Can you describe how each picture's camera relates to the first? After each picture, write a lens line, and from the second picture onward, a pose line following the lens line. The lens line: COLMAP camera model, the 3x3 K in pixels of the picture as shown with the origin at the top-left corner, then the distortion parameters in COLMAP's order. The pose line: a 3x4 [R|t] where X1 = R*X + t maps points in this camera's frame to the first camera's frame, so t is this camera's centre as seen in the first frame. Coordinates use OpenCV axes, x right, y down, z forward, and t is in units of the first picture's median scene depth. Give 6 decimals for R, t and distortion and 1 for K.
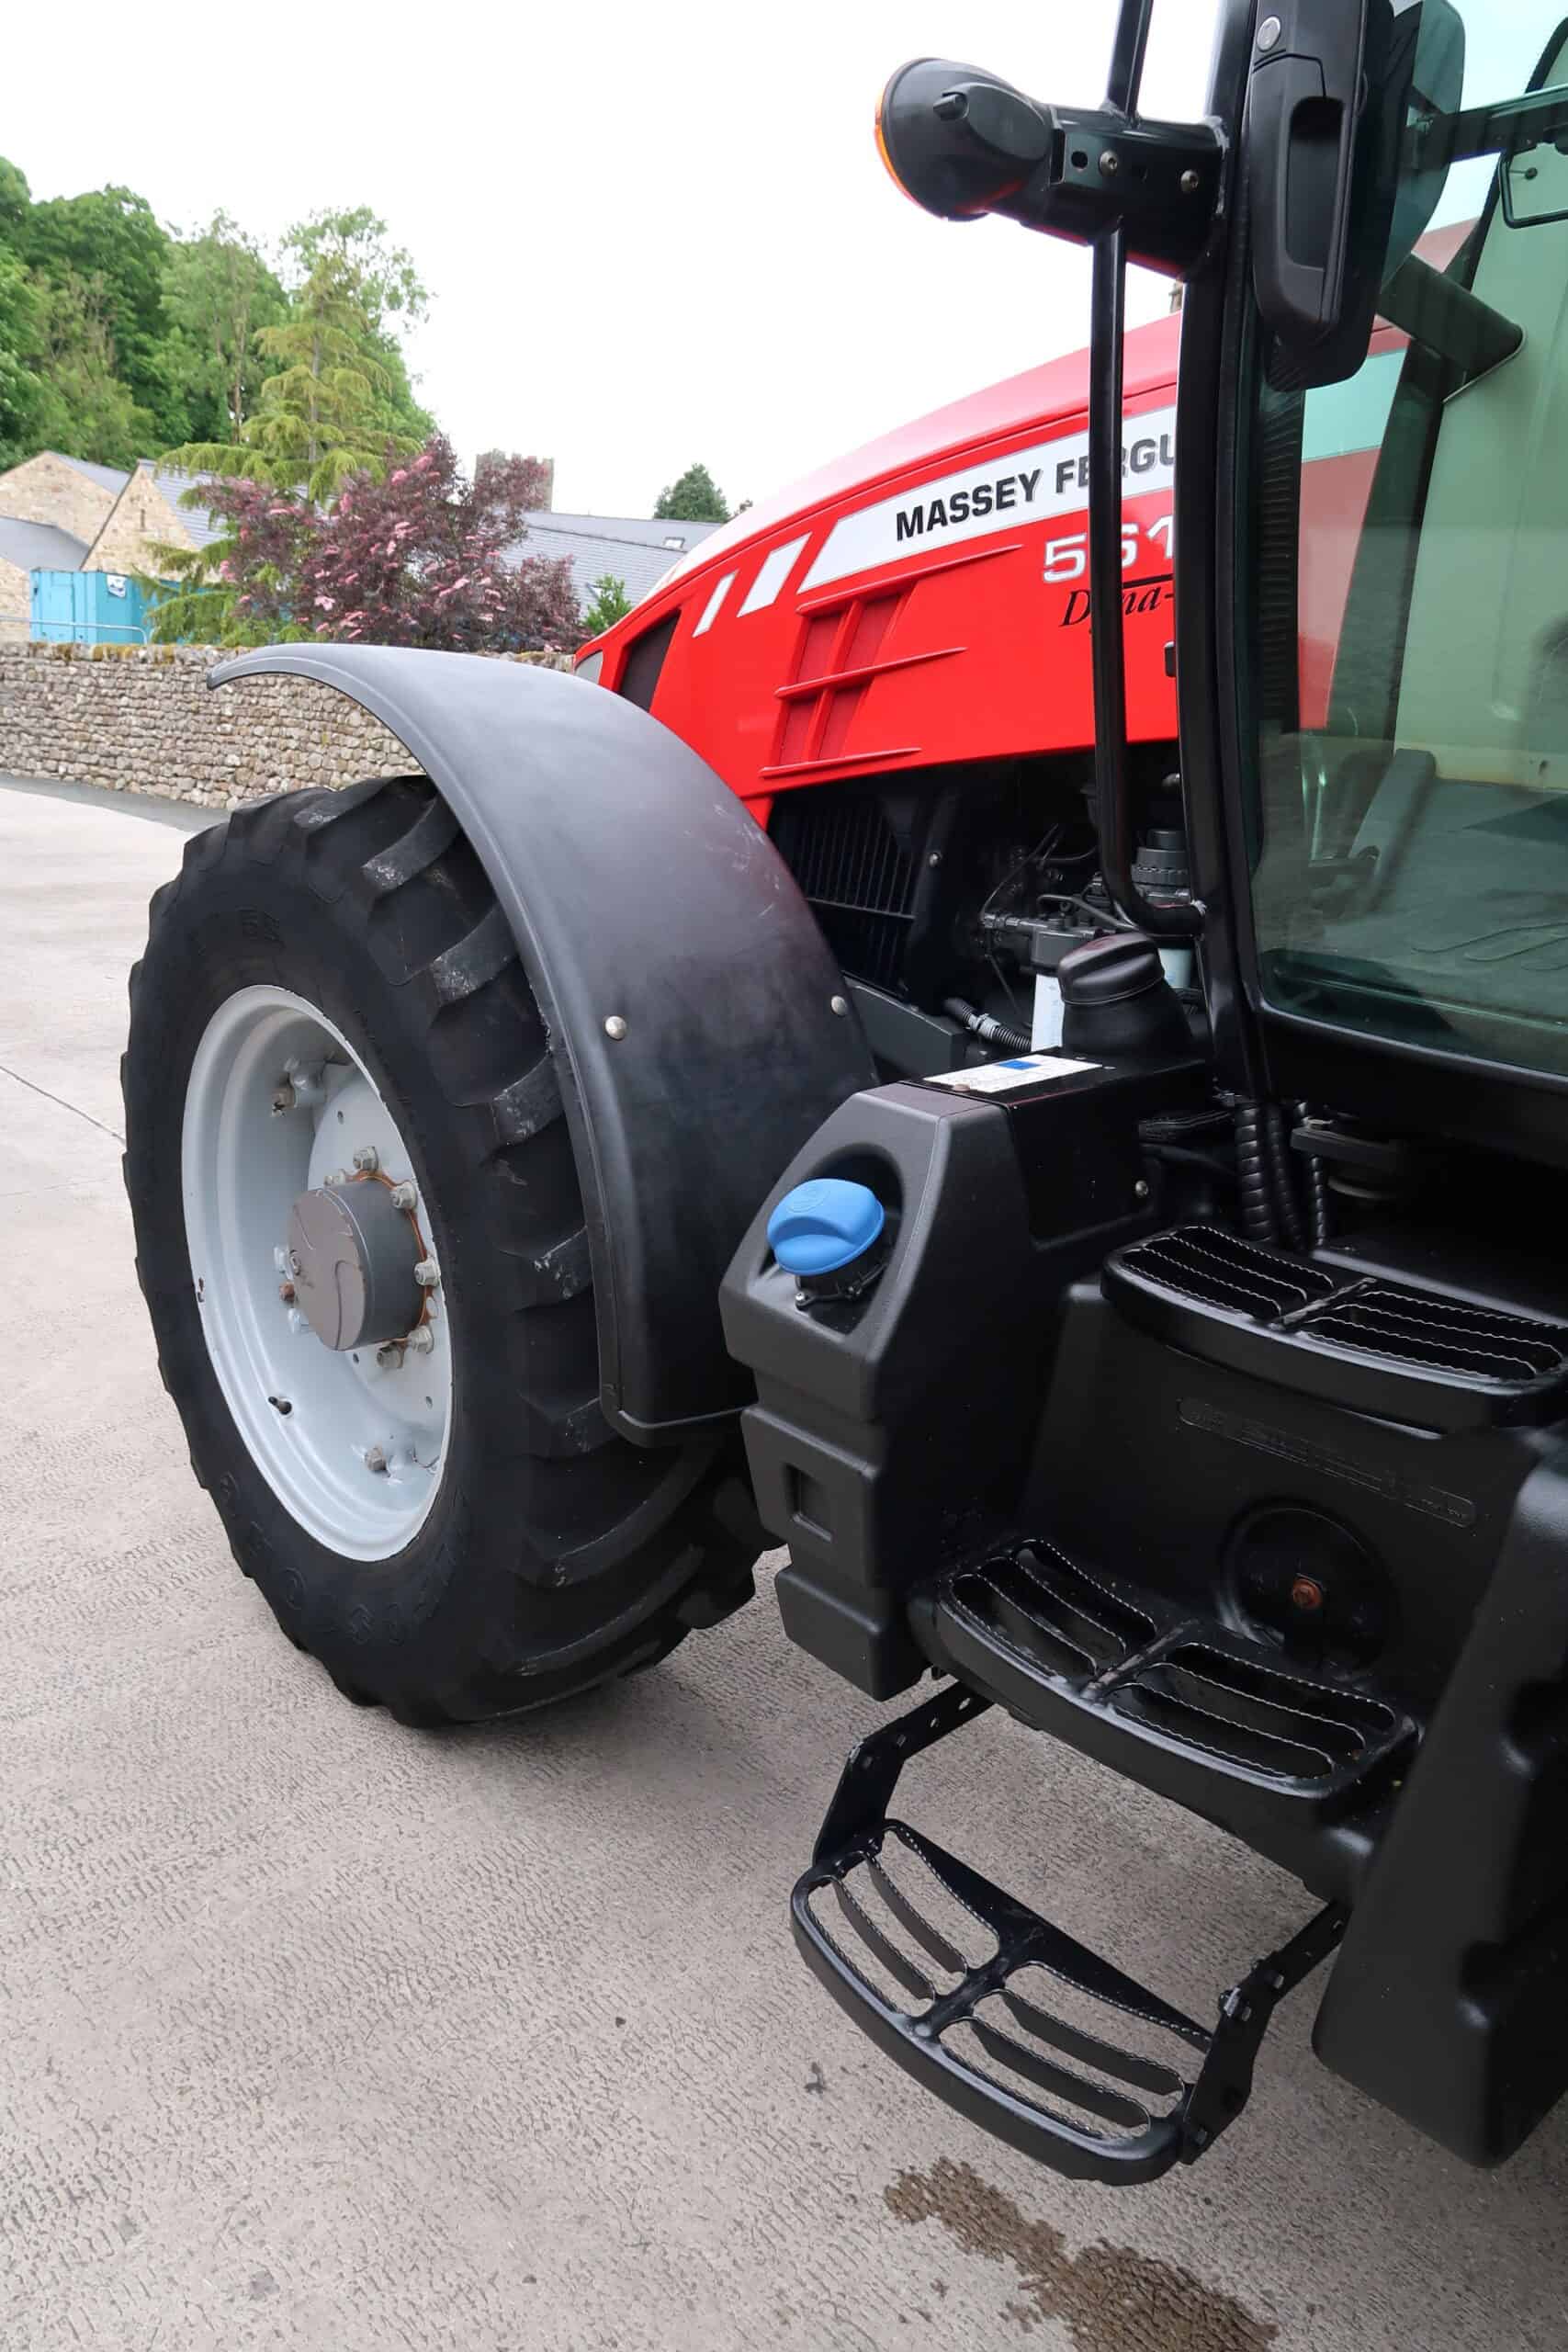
lens RADIAL K [[1610.6, 0, 777.8], [0, 1610.6, 1186.1], [0, 0, 1]] dist [-0.025322, 0.007858]
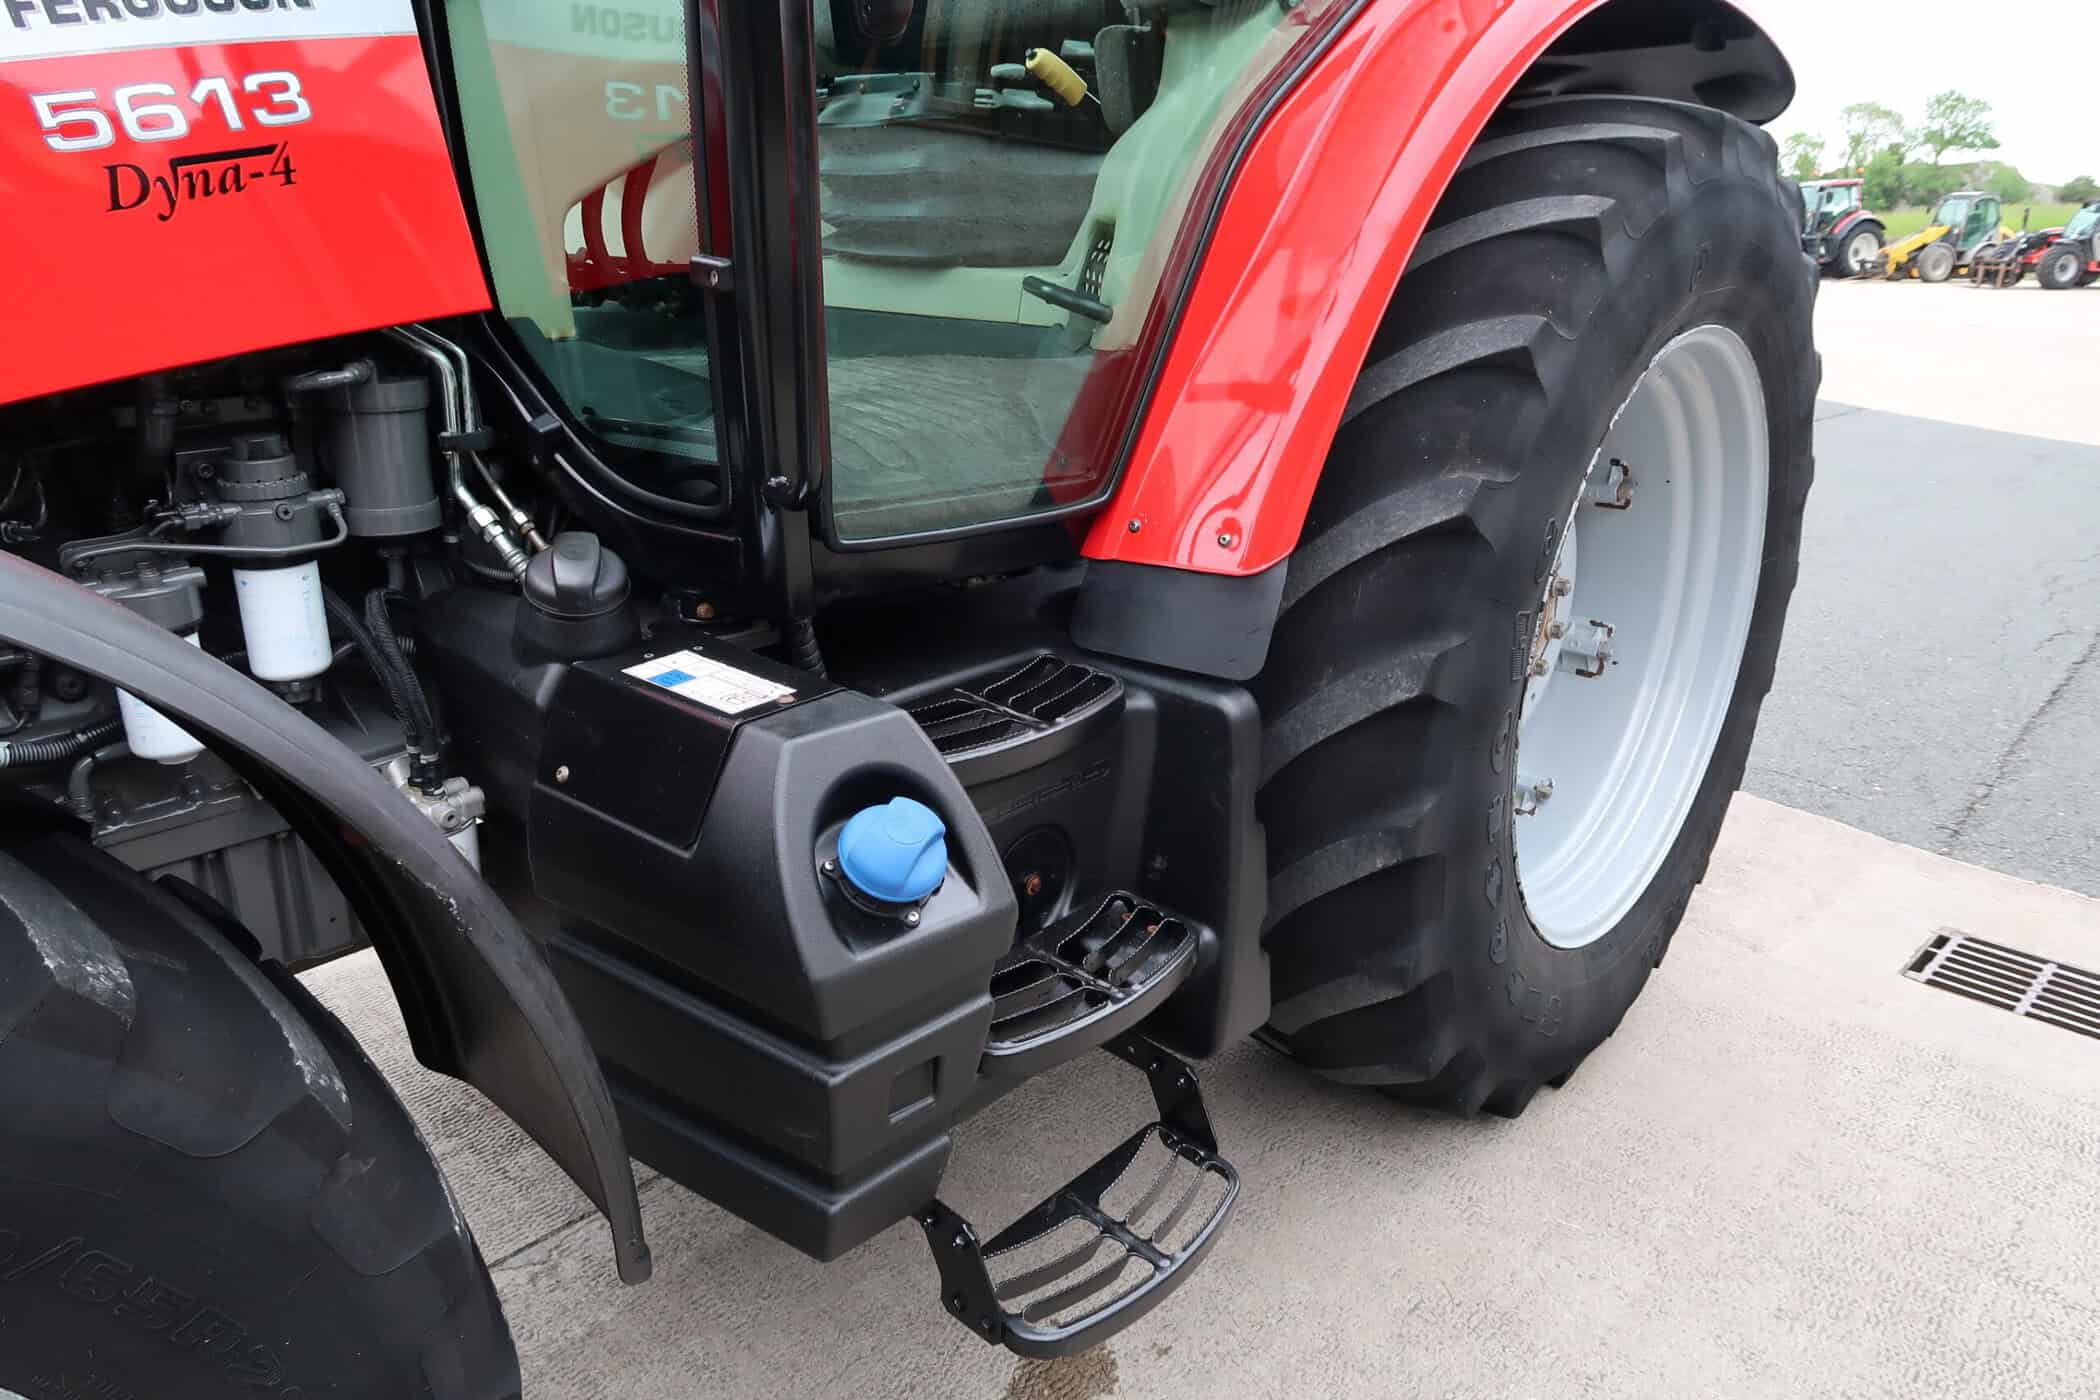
lens RADIAL K [[1438.1, 0, 1032.2], [0, 1438.1, 694.7], [0, 0, 1]] dist [-0.025322, 0.007858]
pose [[-0.093548, -0.368768, 0.924802, -0.729248], [0.260199, 0.887537, 0.380229, -0.357645], [-0.961012, 0.276203, 0.012926, 0.784138]]
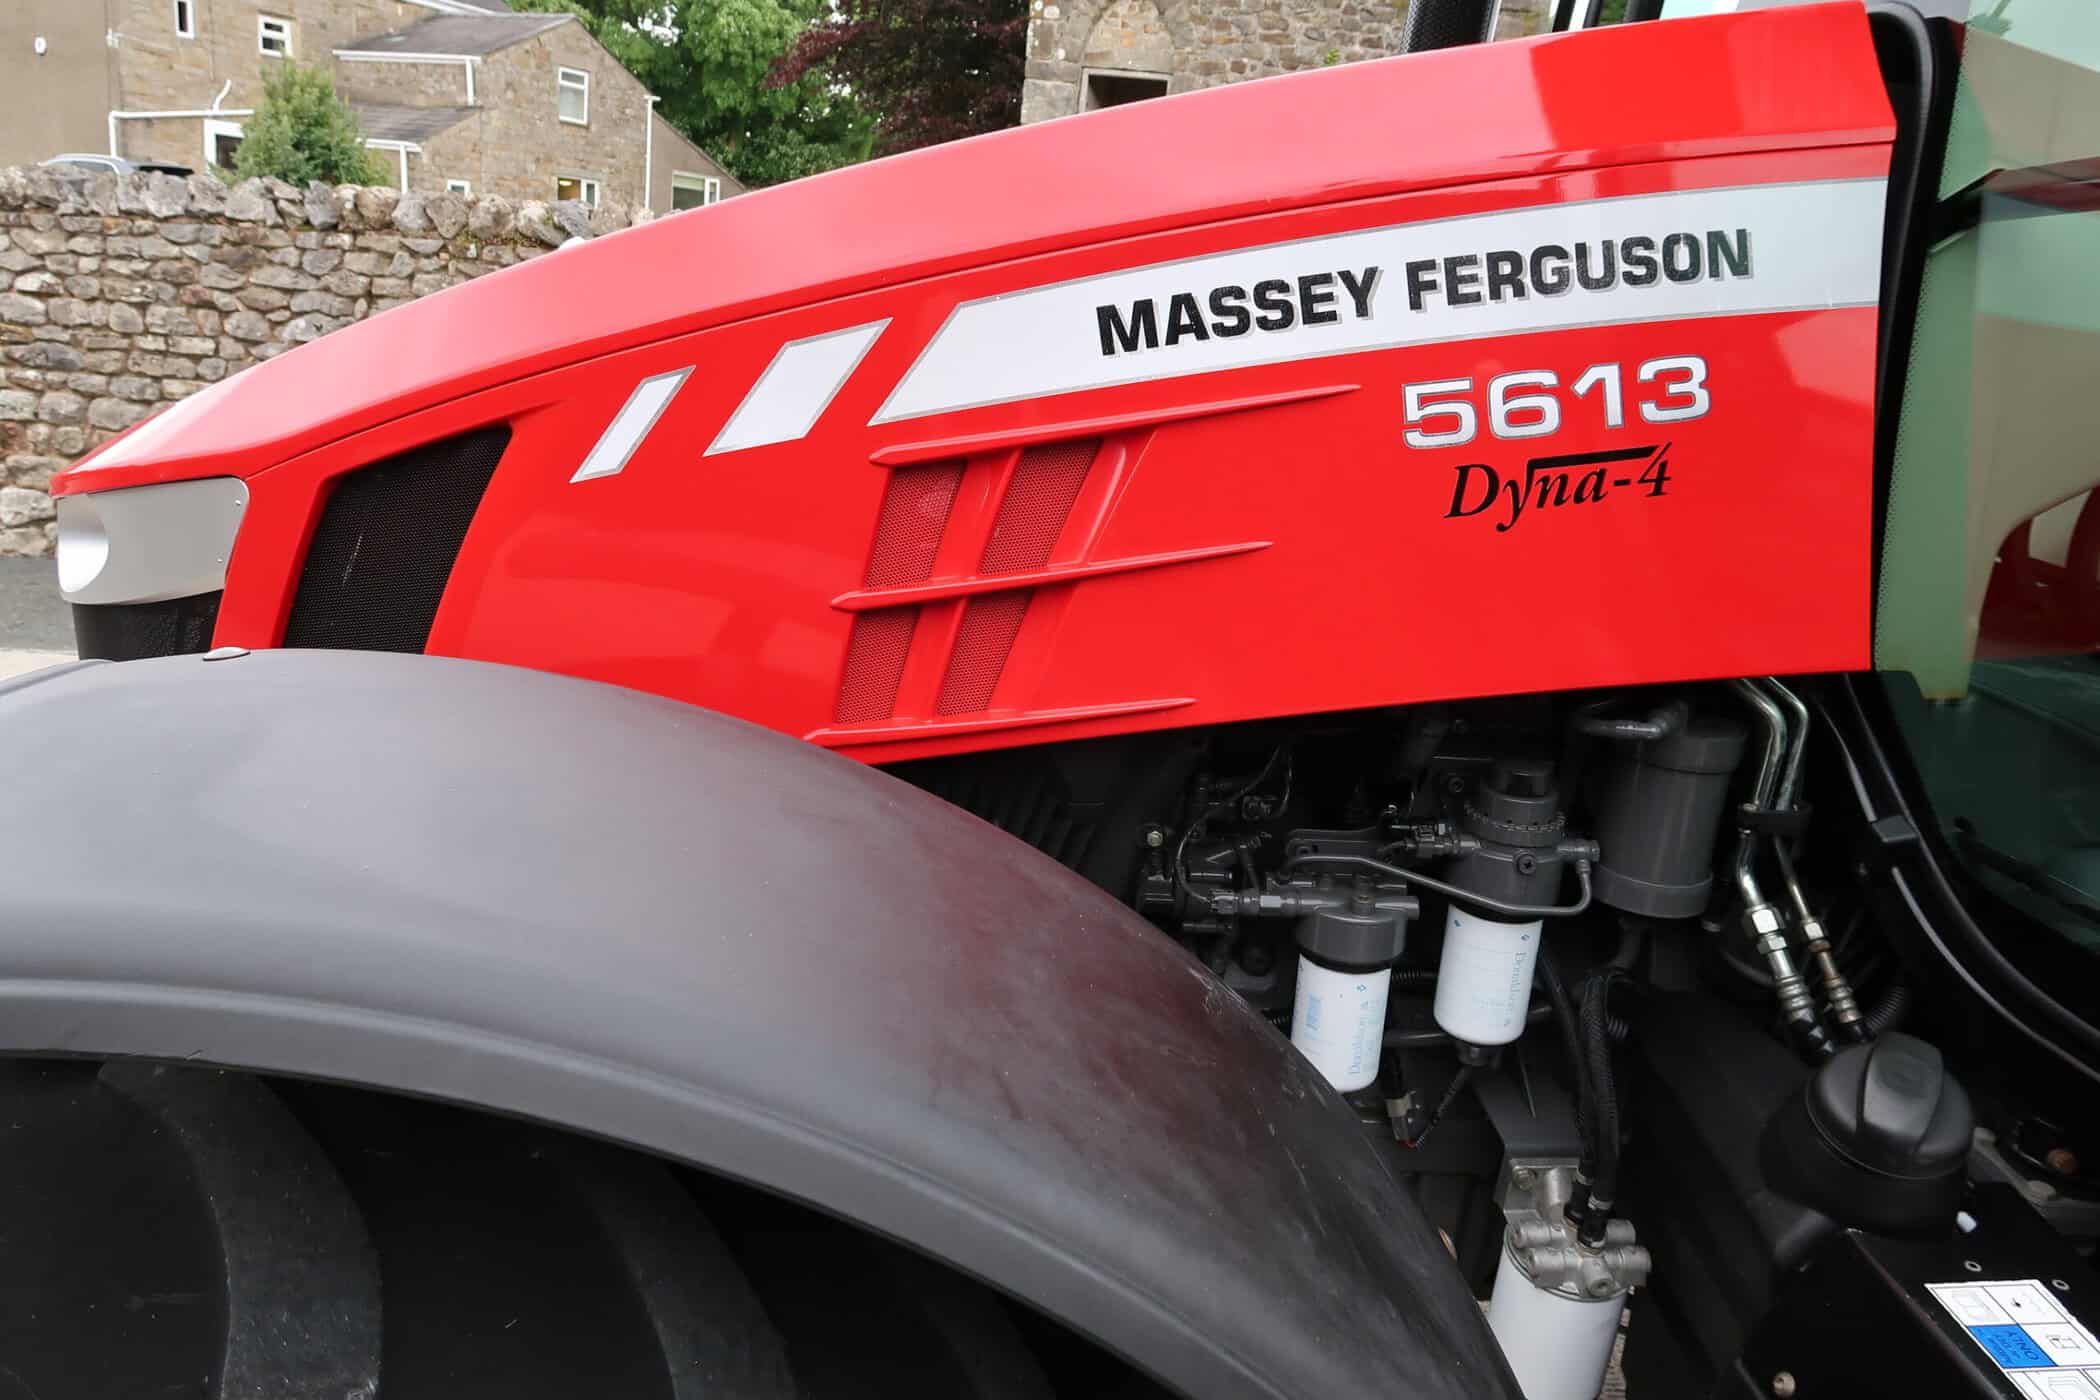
lens RADIAL K [[1438.1, 0, 1053.7], [0, 1438.1, 695.0], [0, 0, 1]] dist [-0.025322, 0.007858]
pose [[0.654317, -0.228384, 0.720909, -0.458815], [0.180270, 0.972930, 0.144606, -0.488573], [-0.734420, 0.035340, 0.677775, 0.902218]]
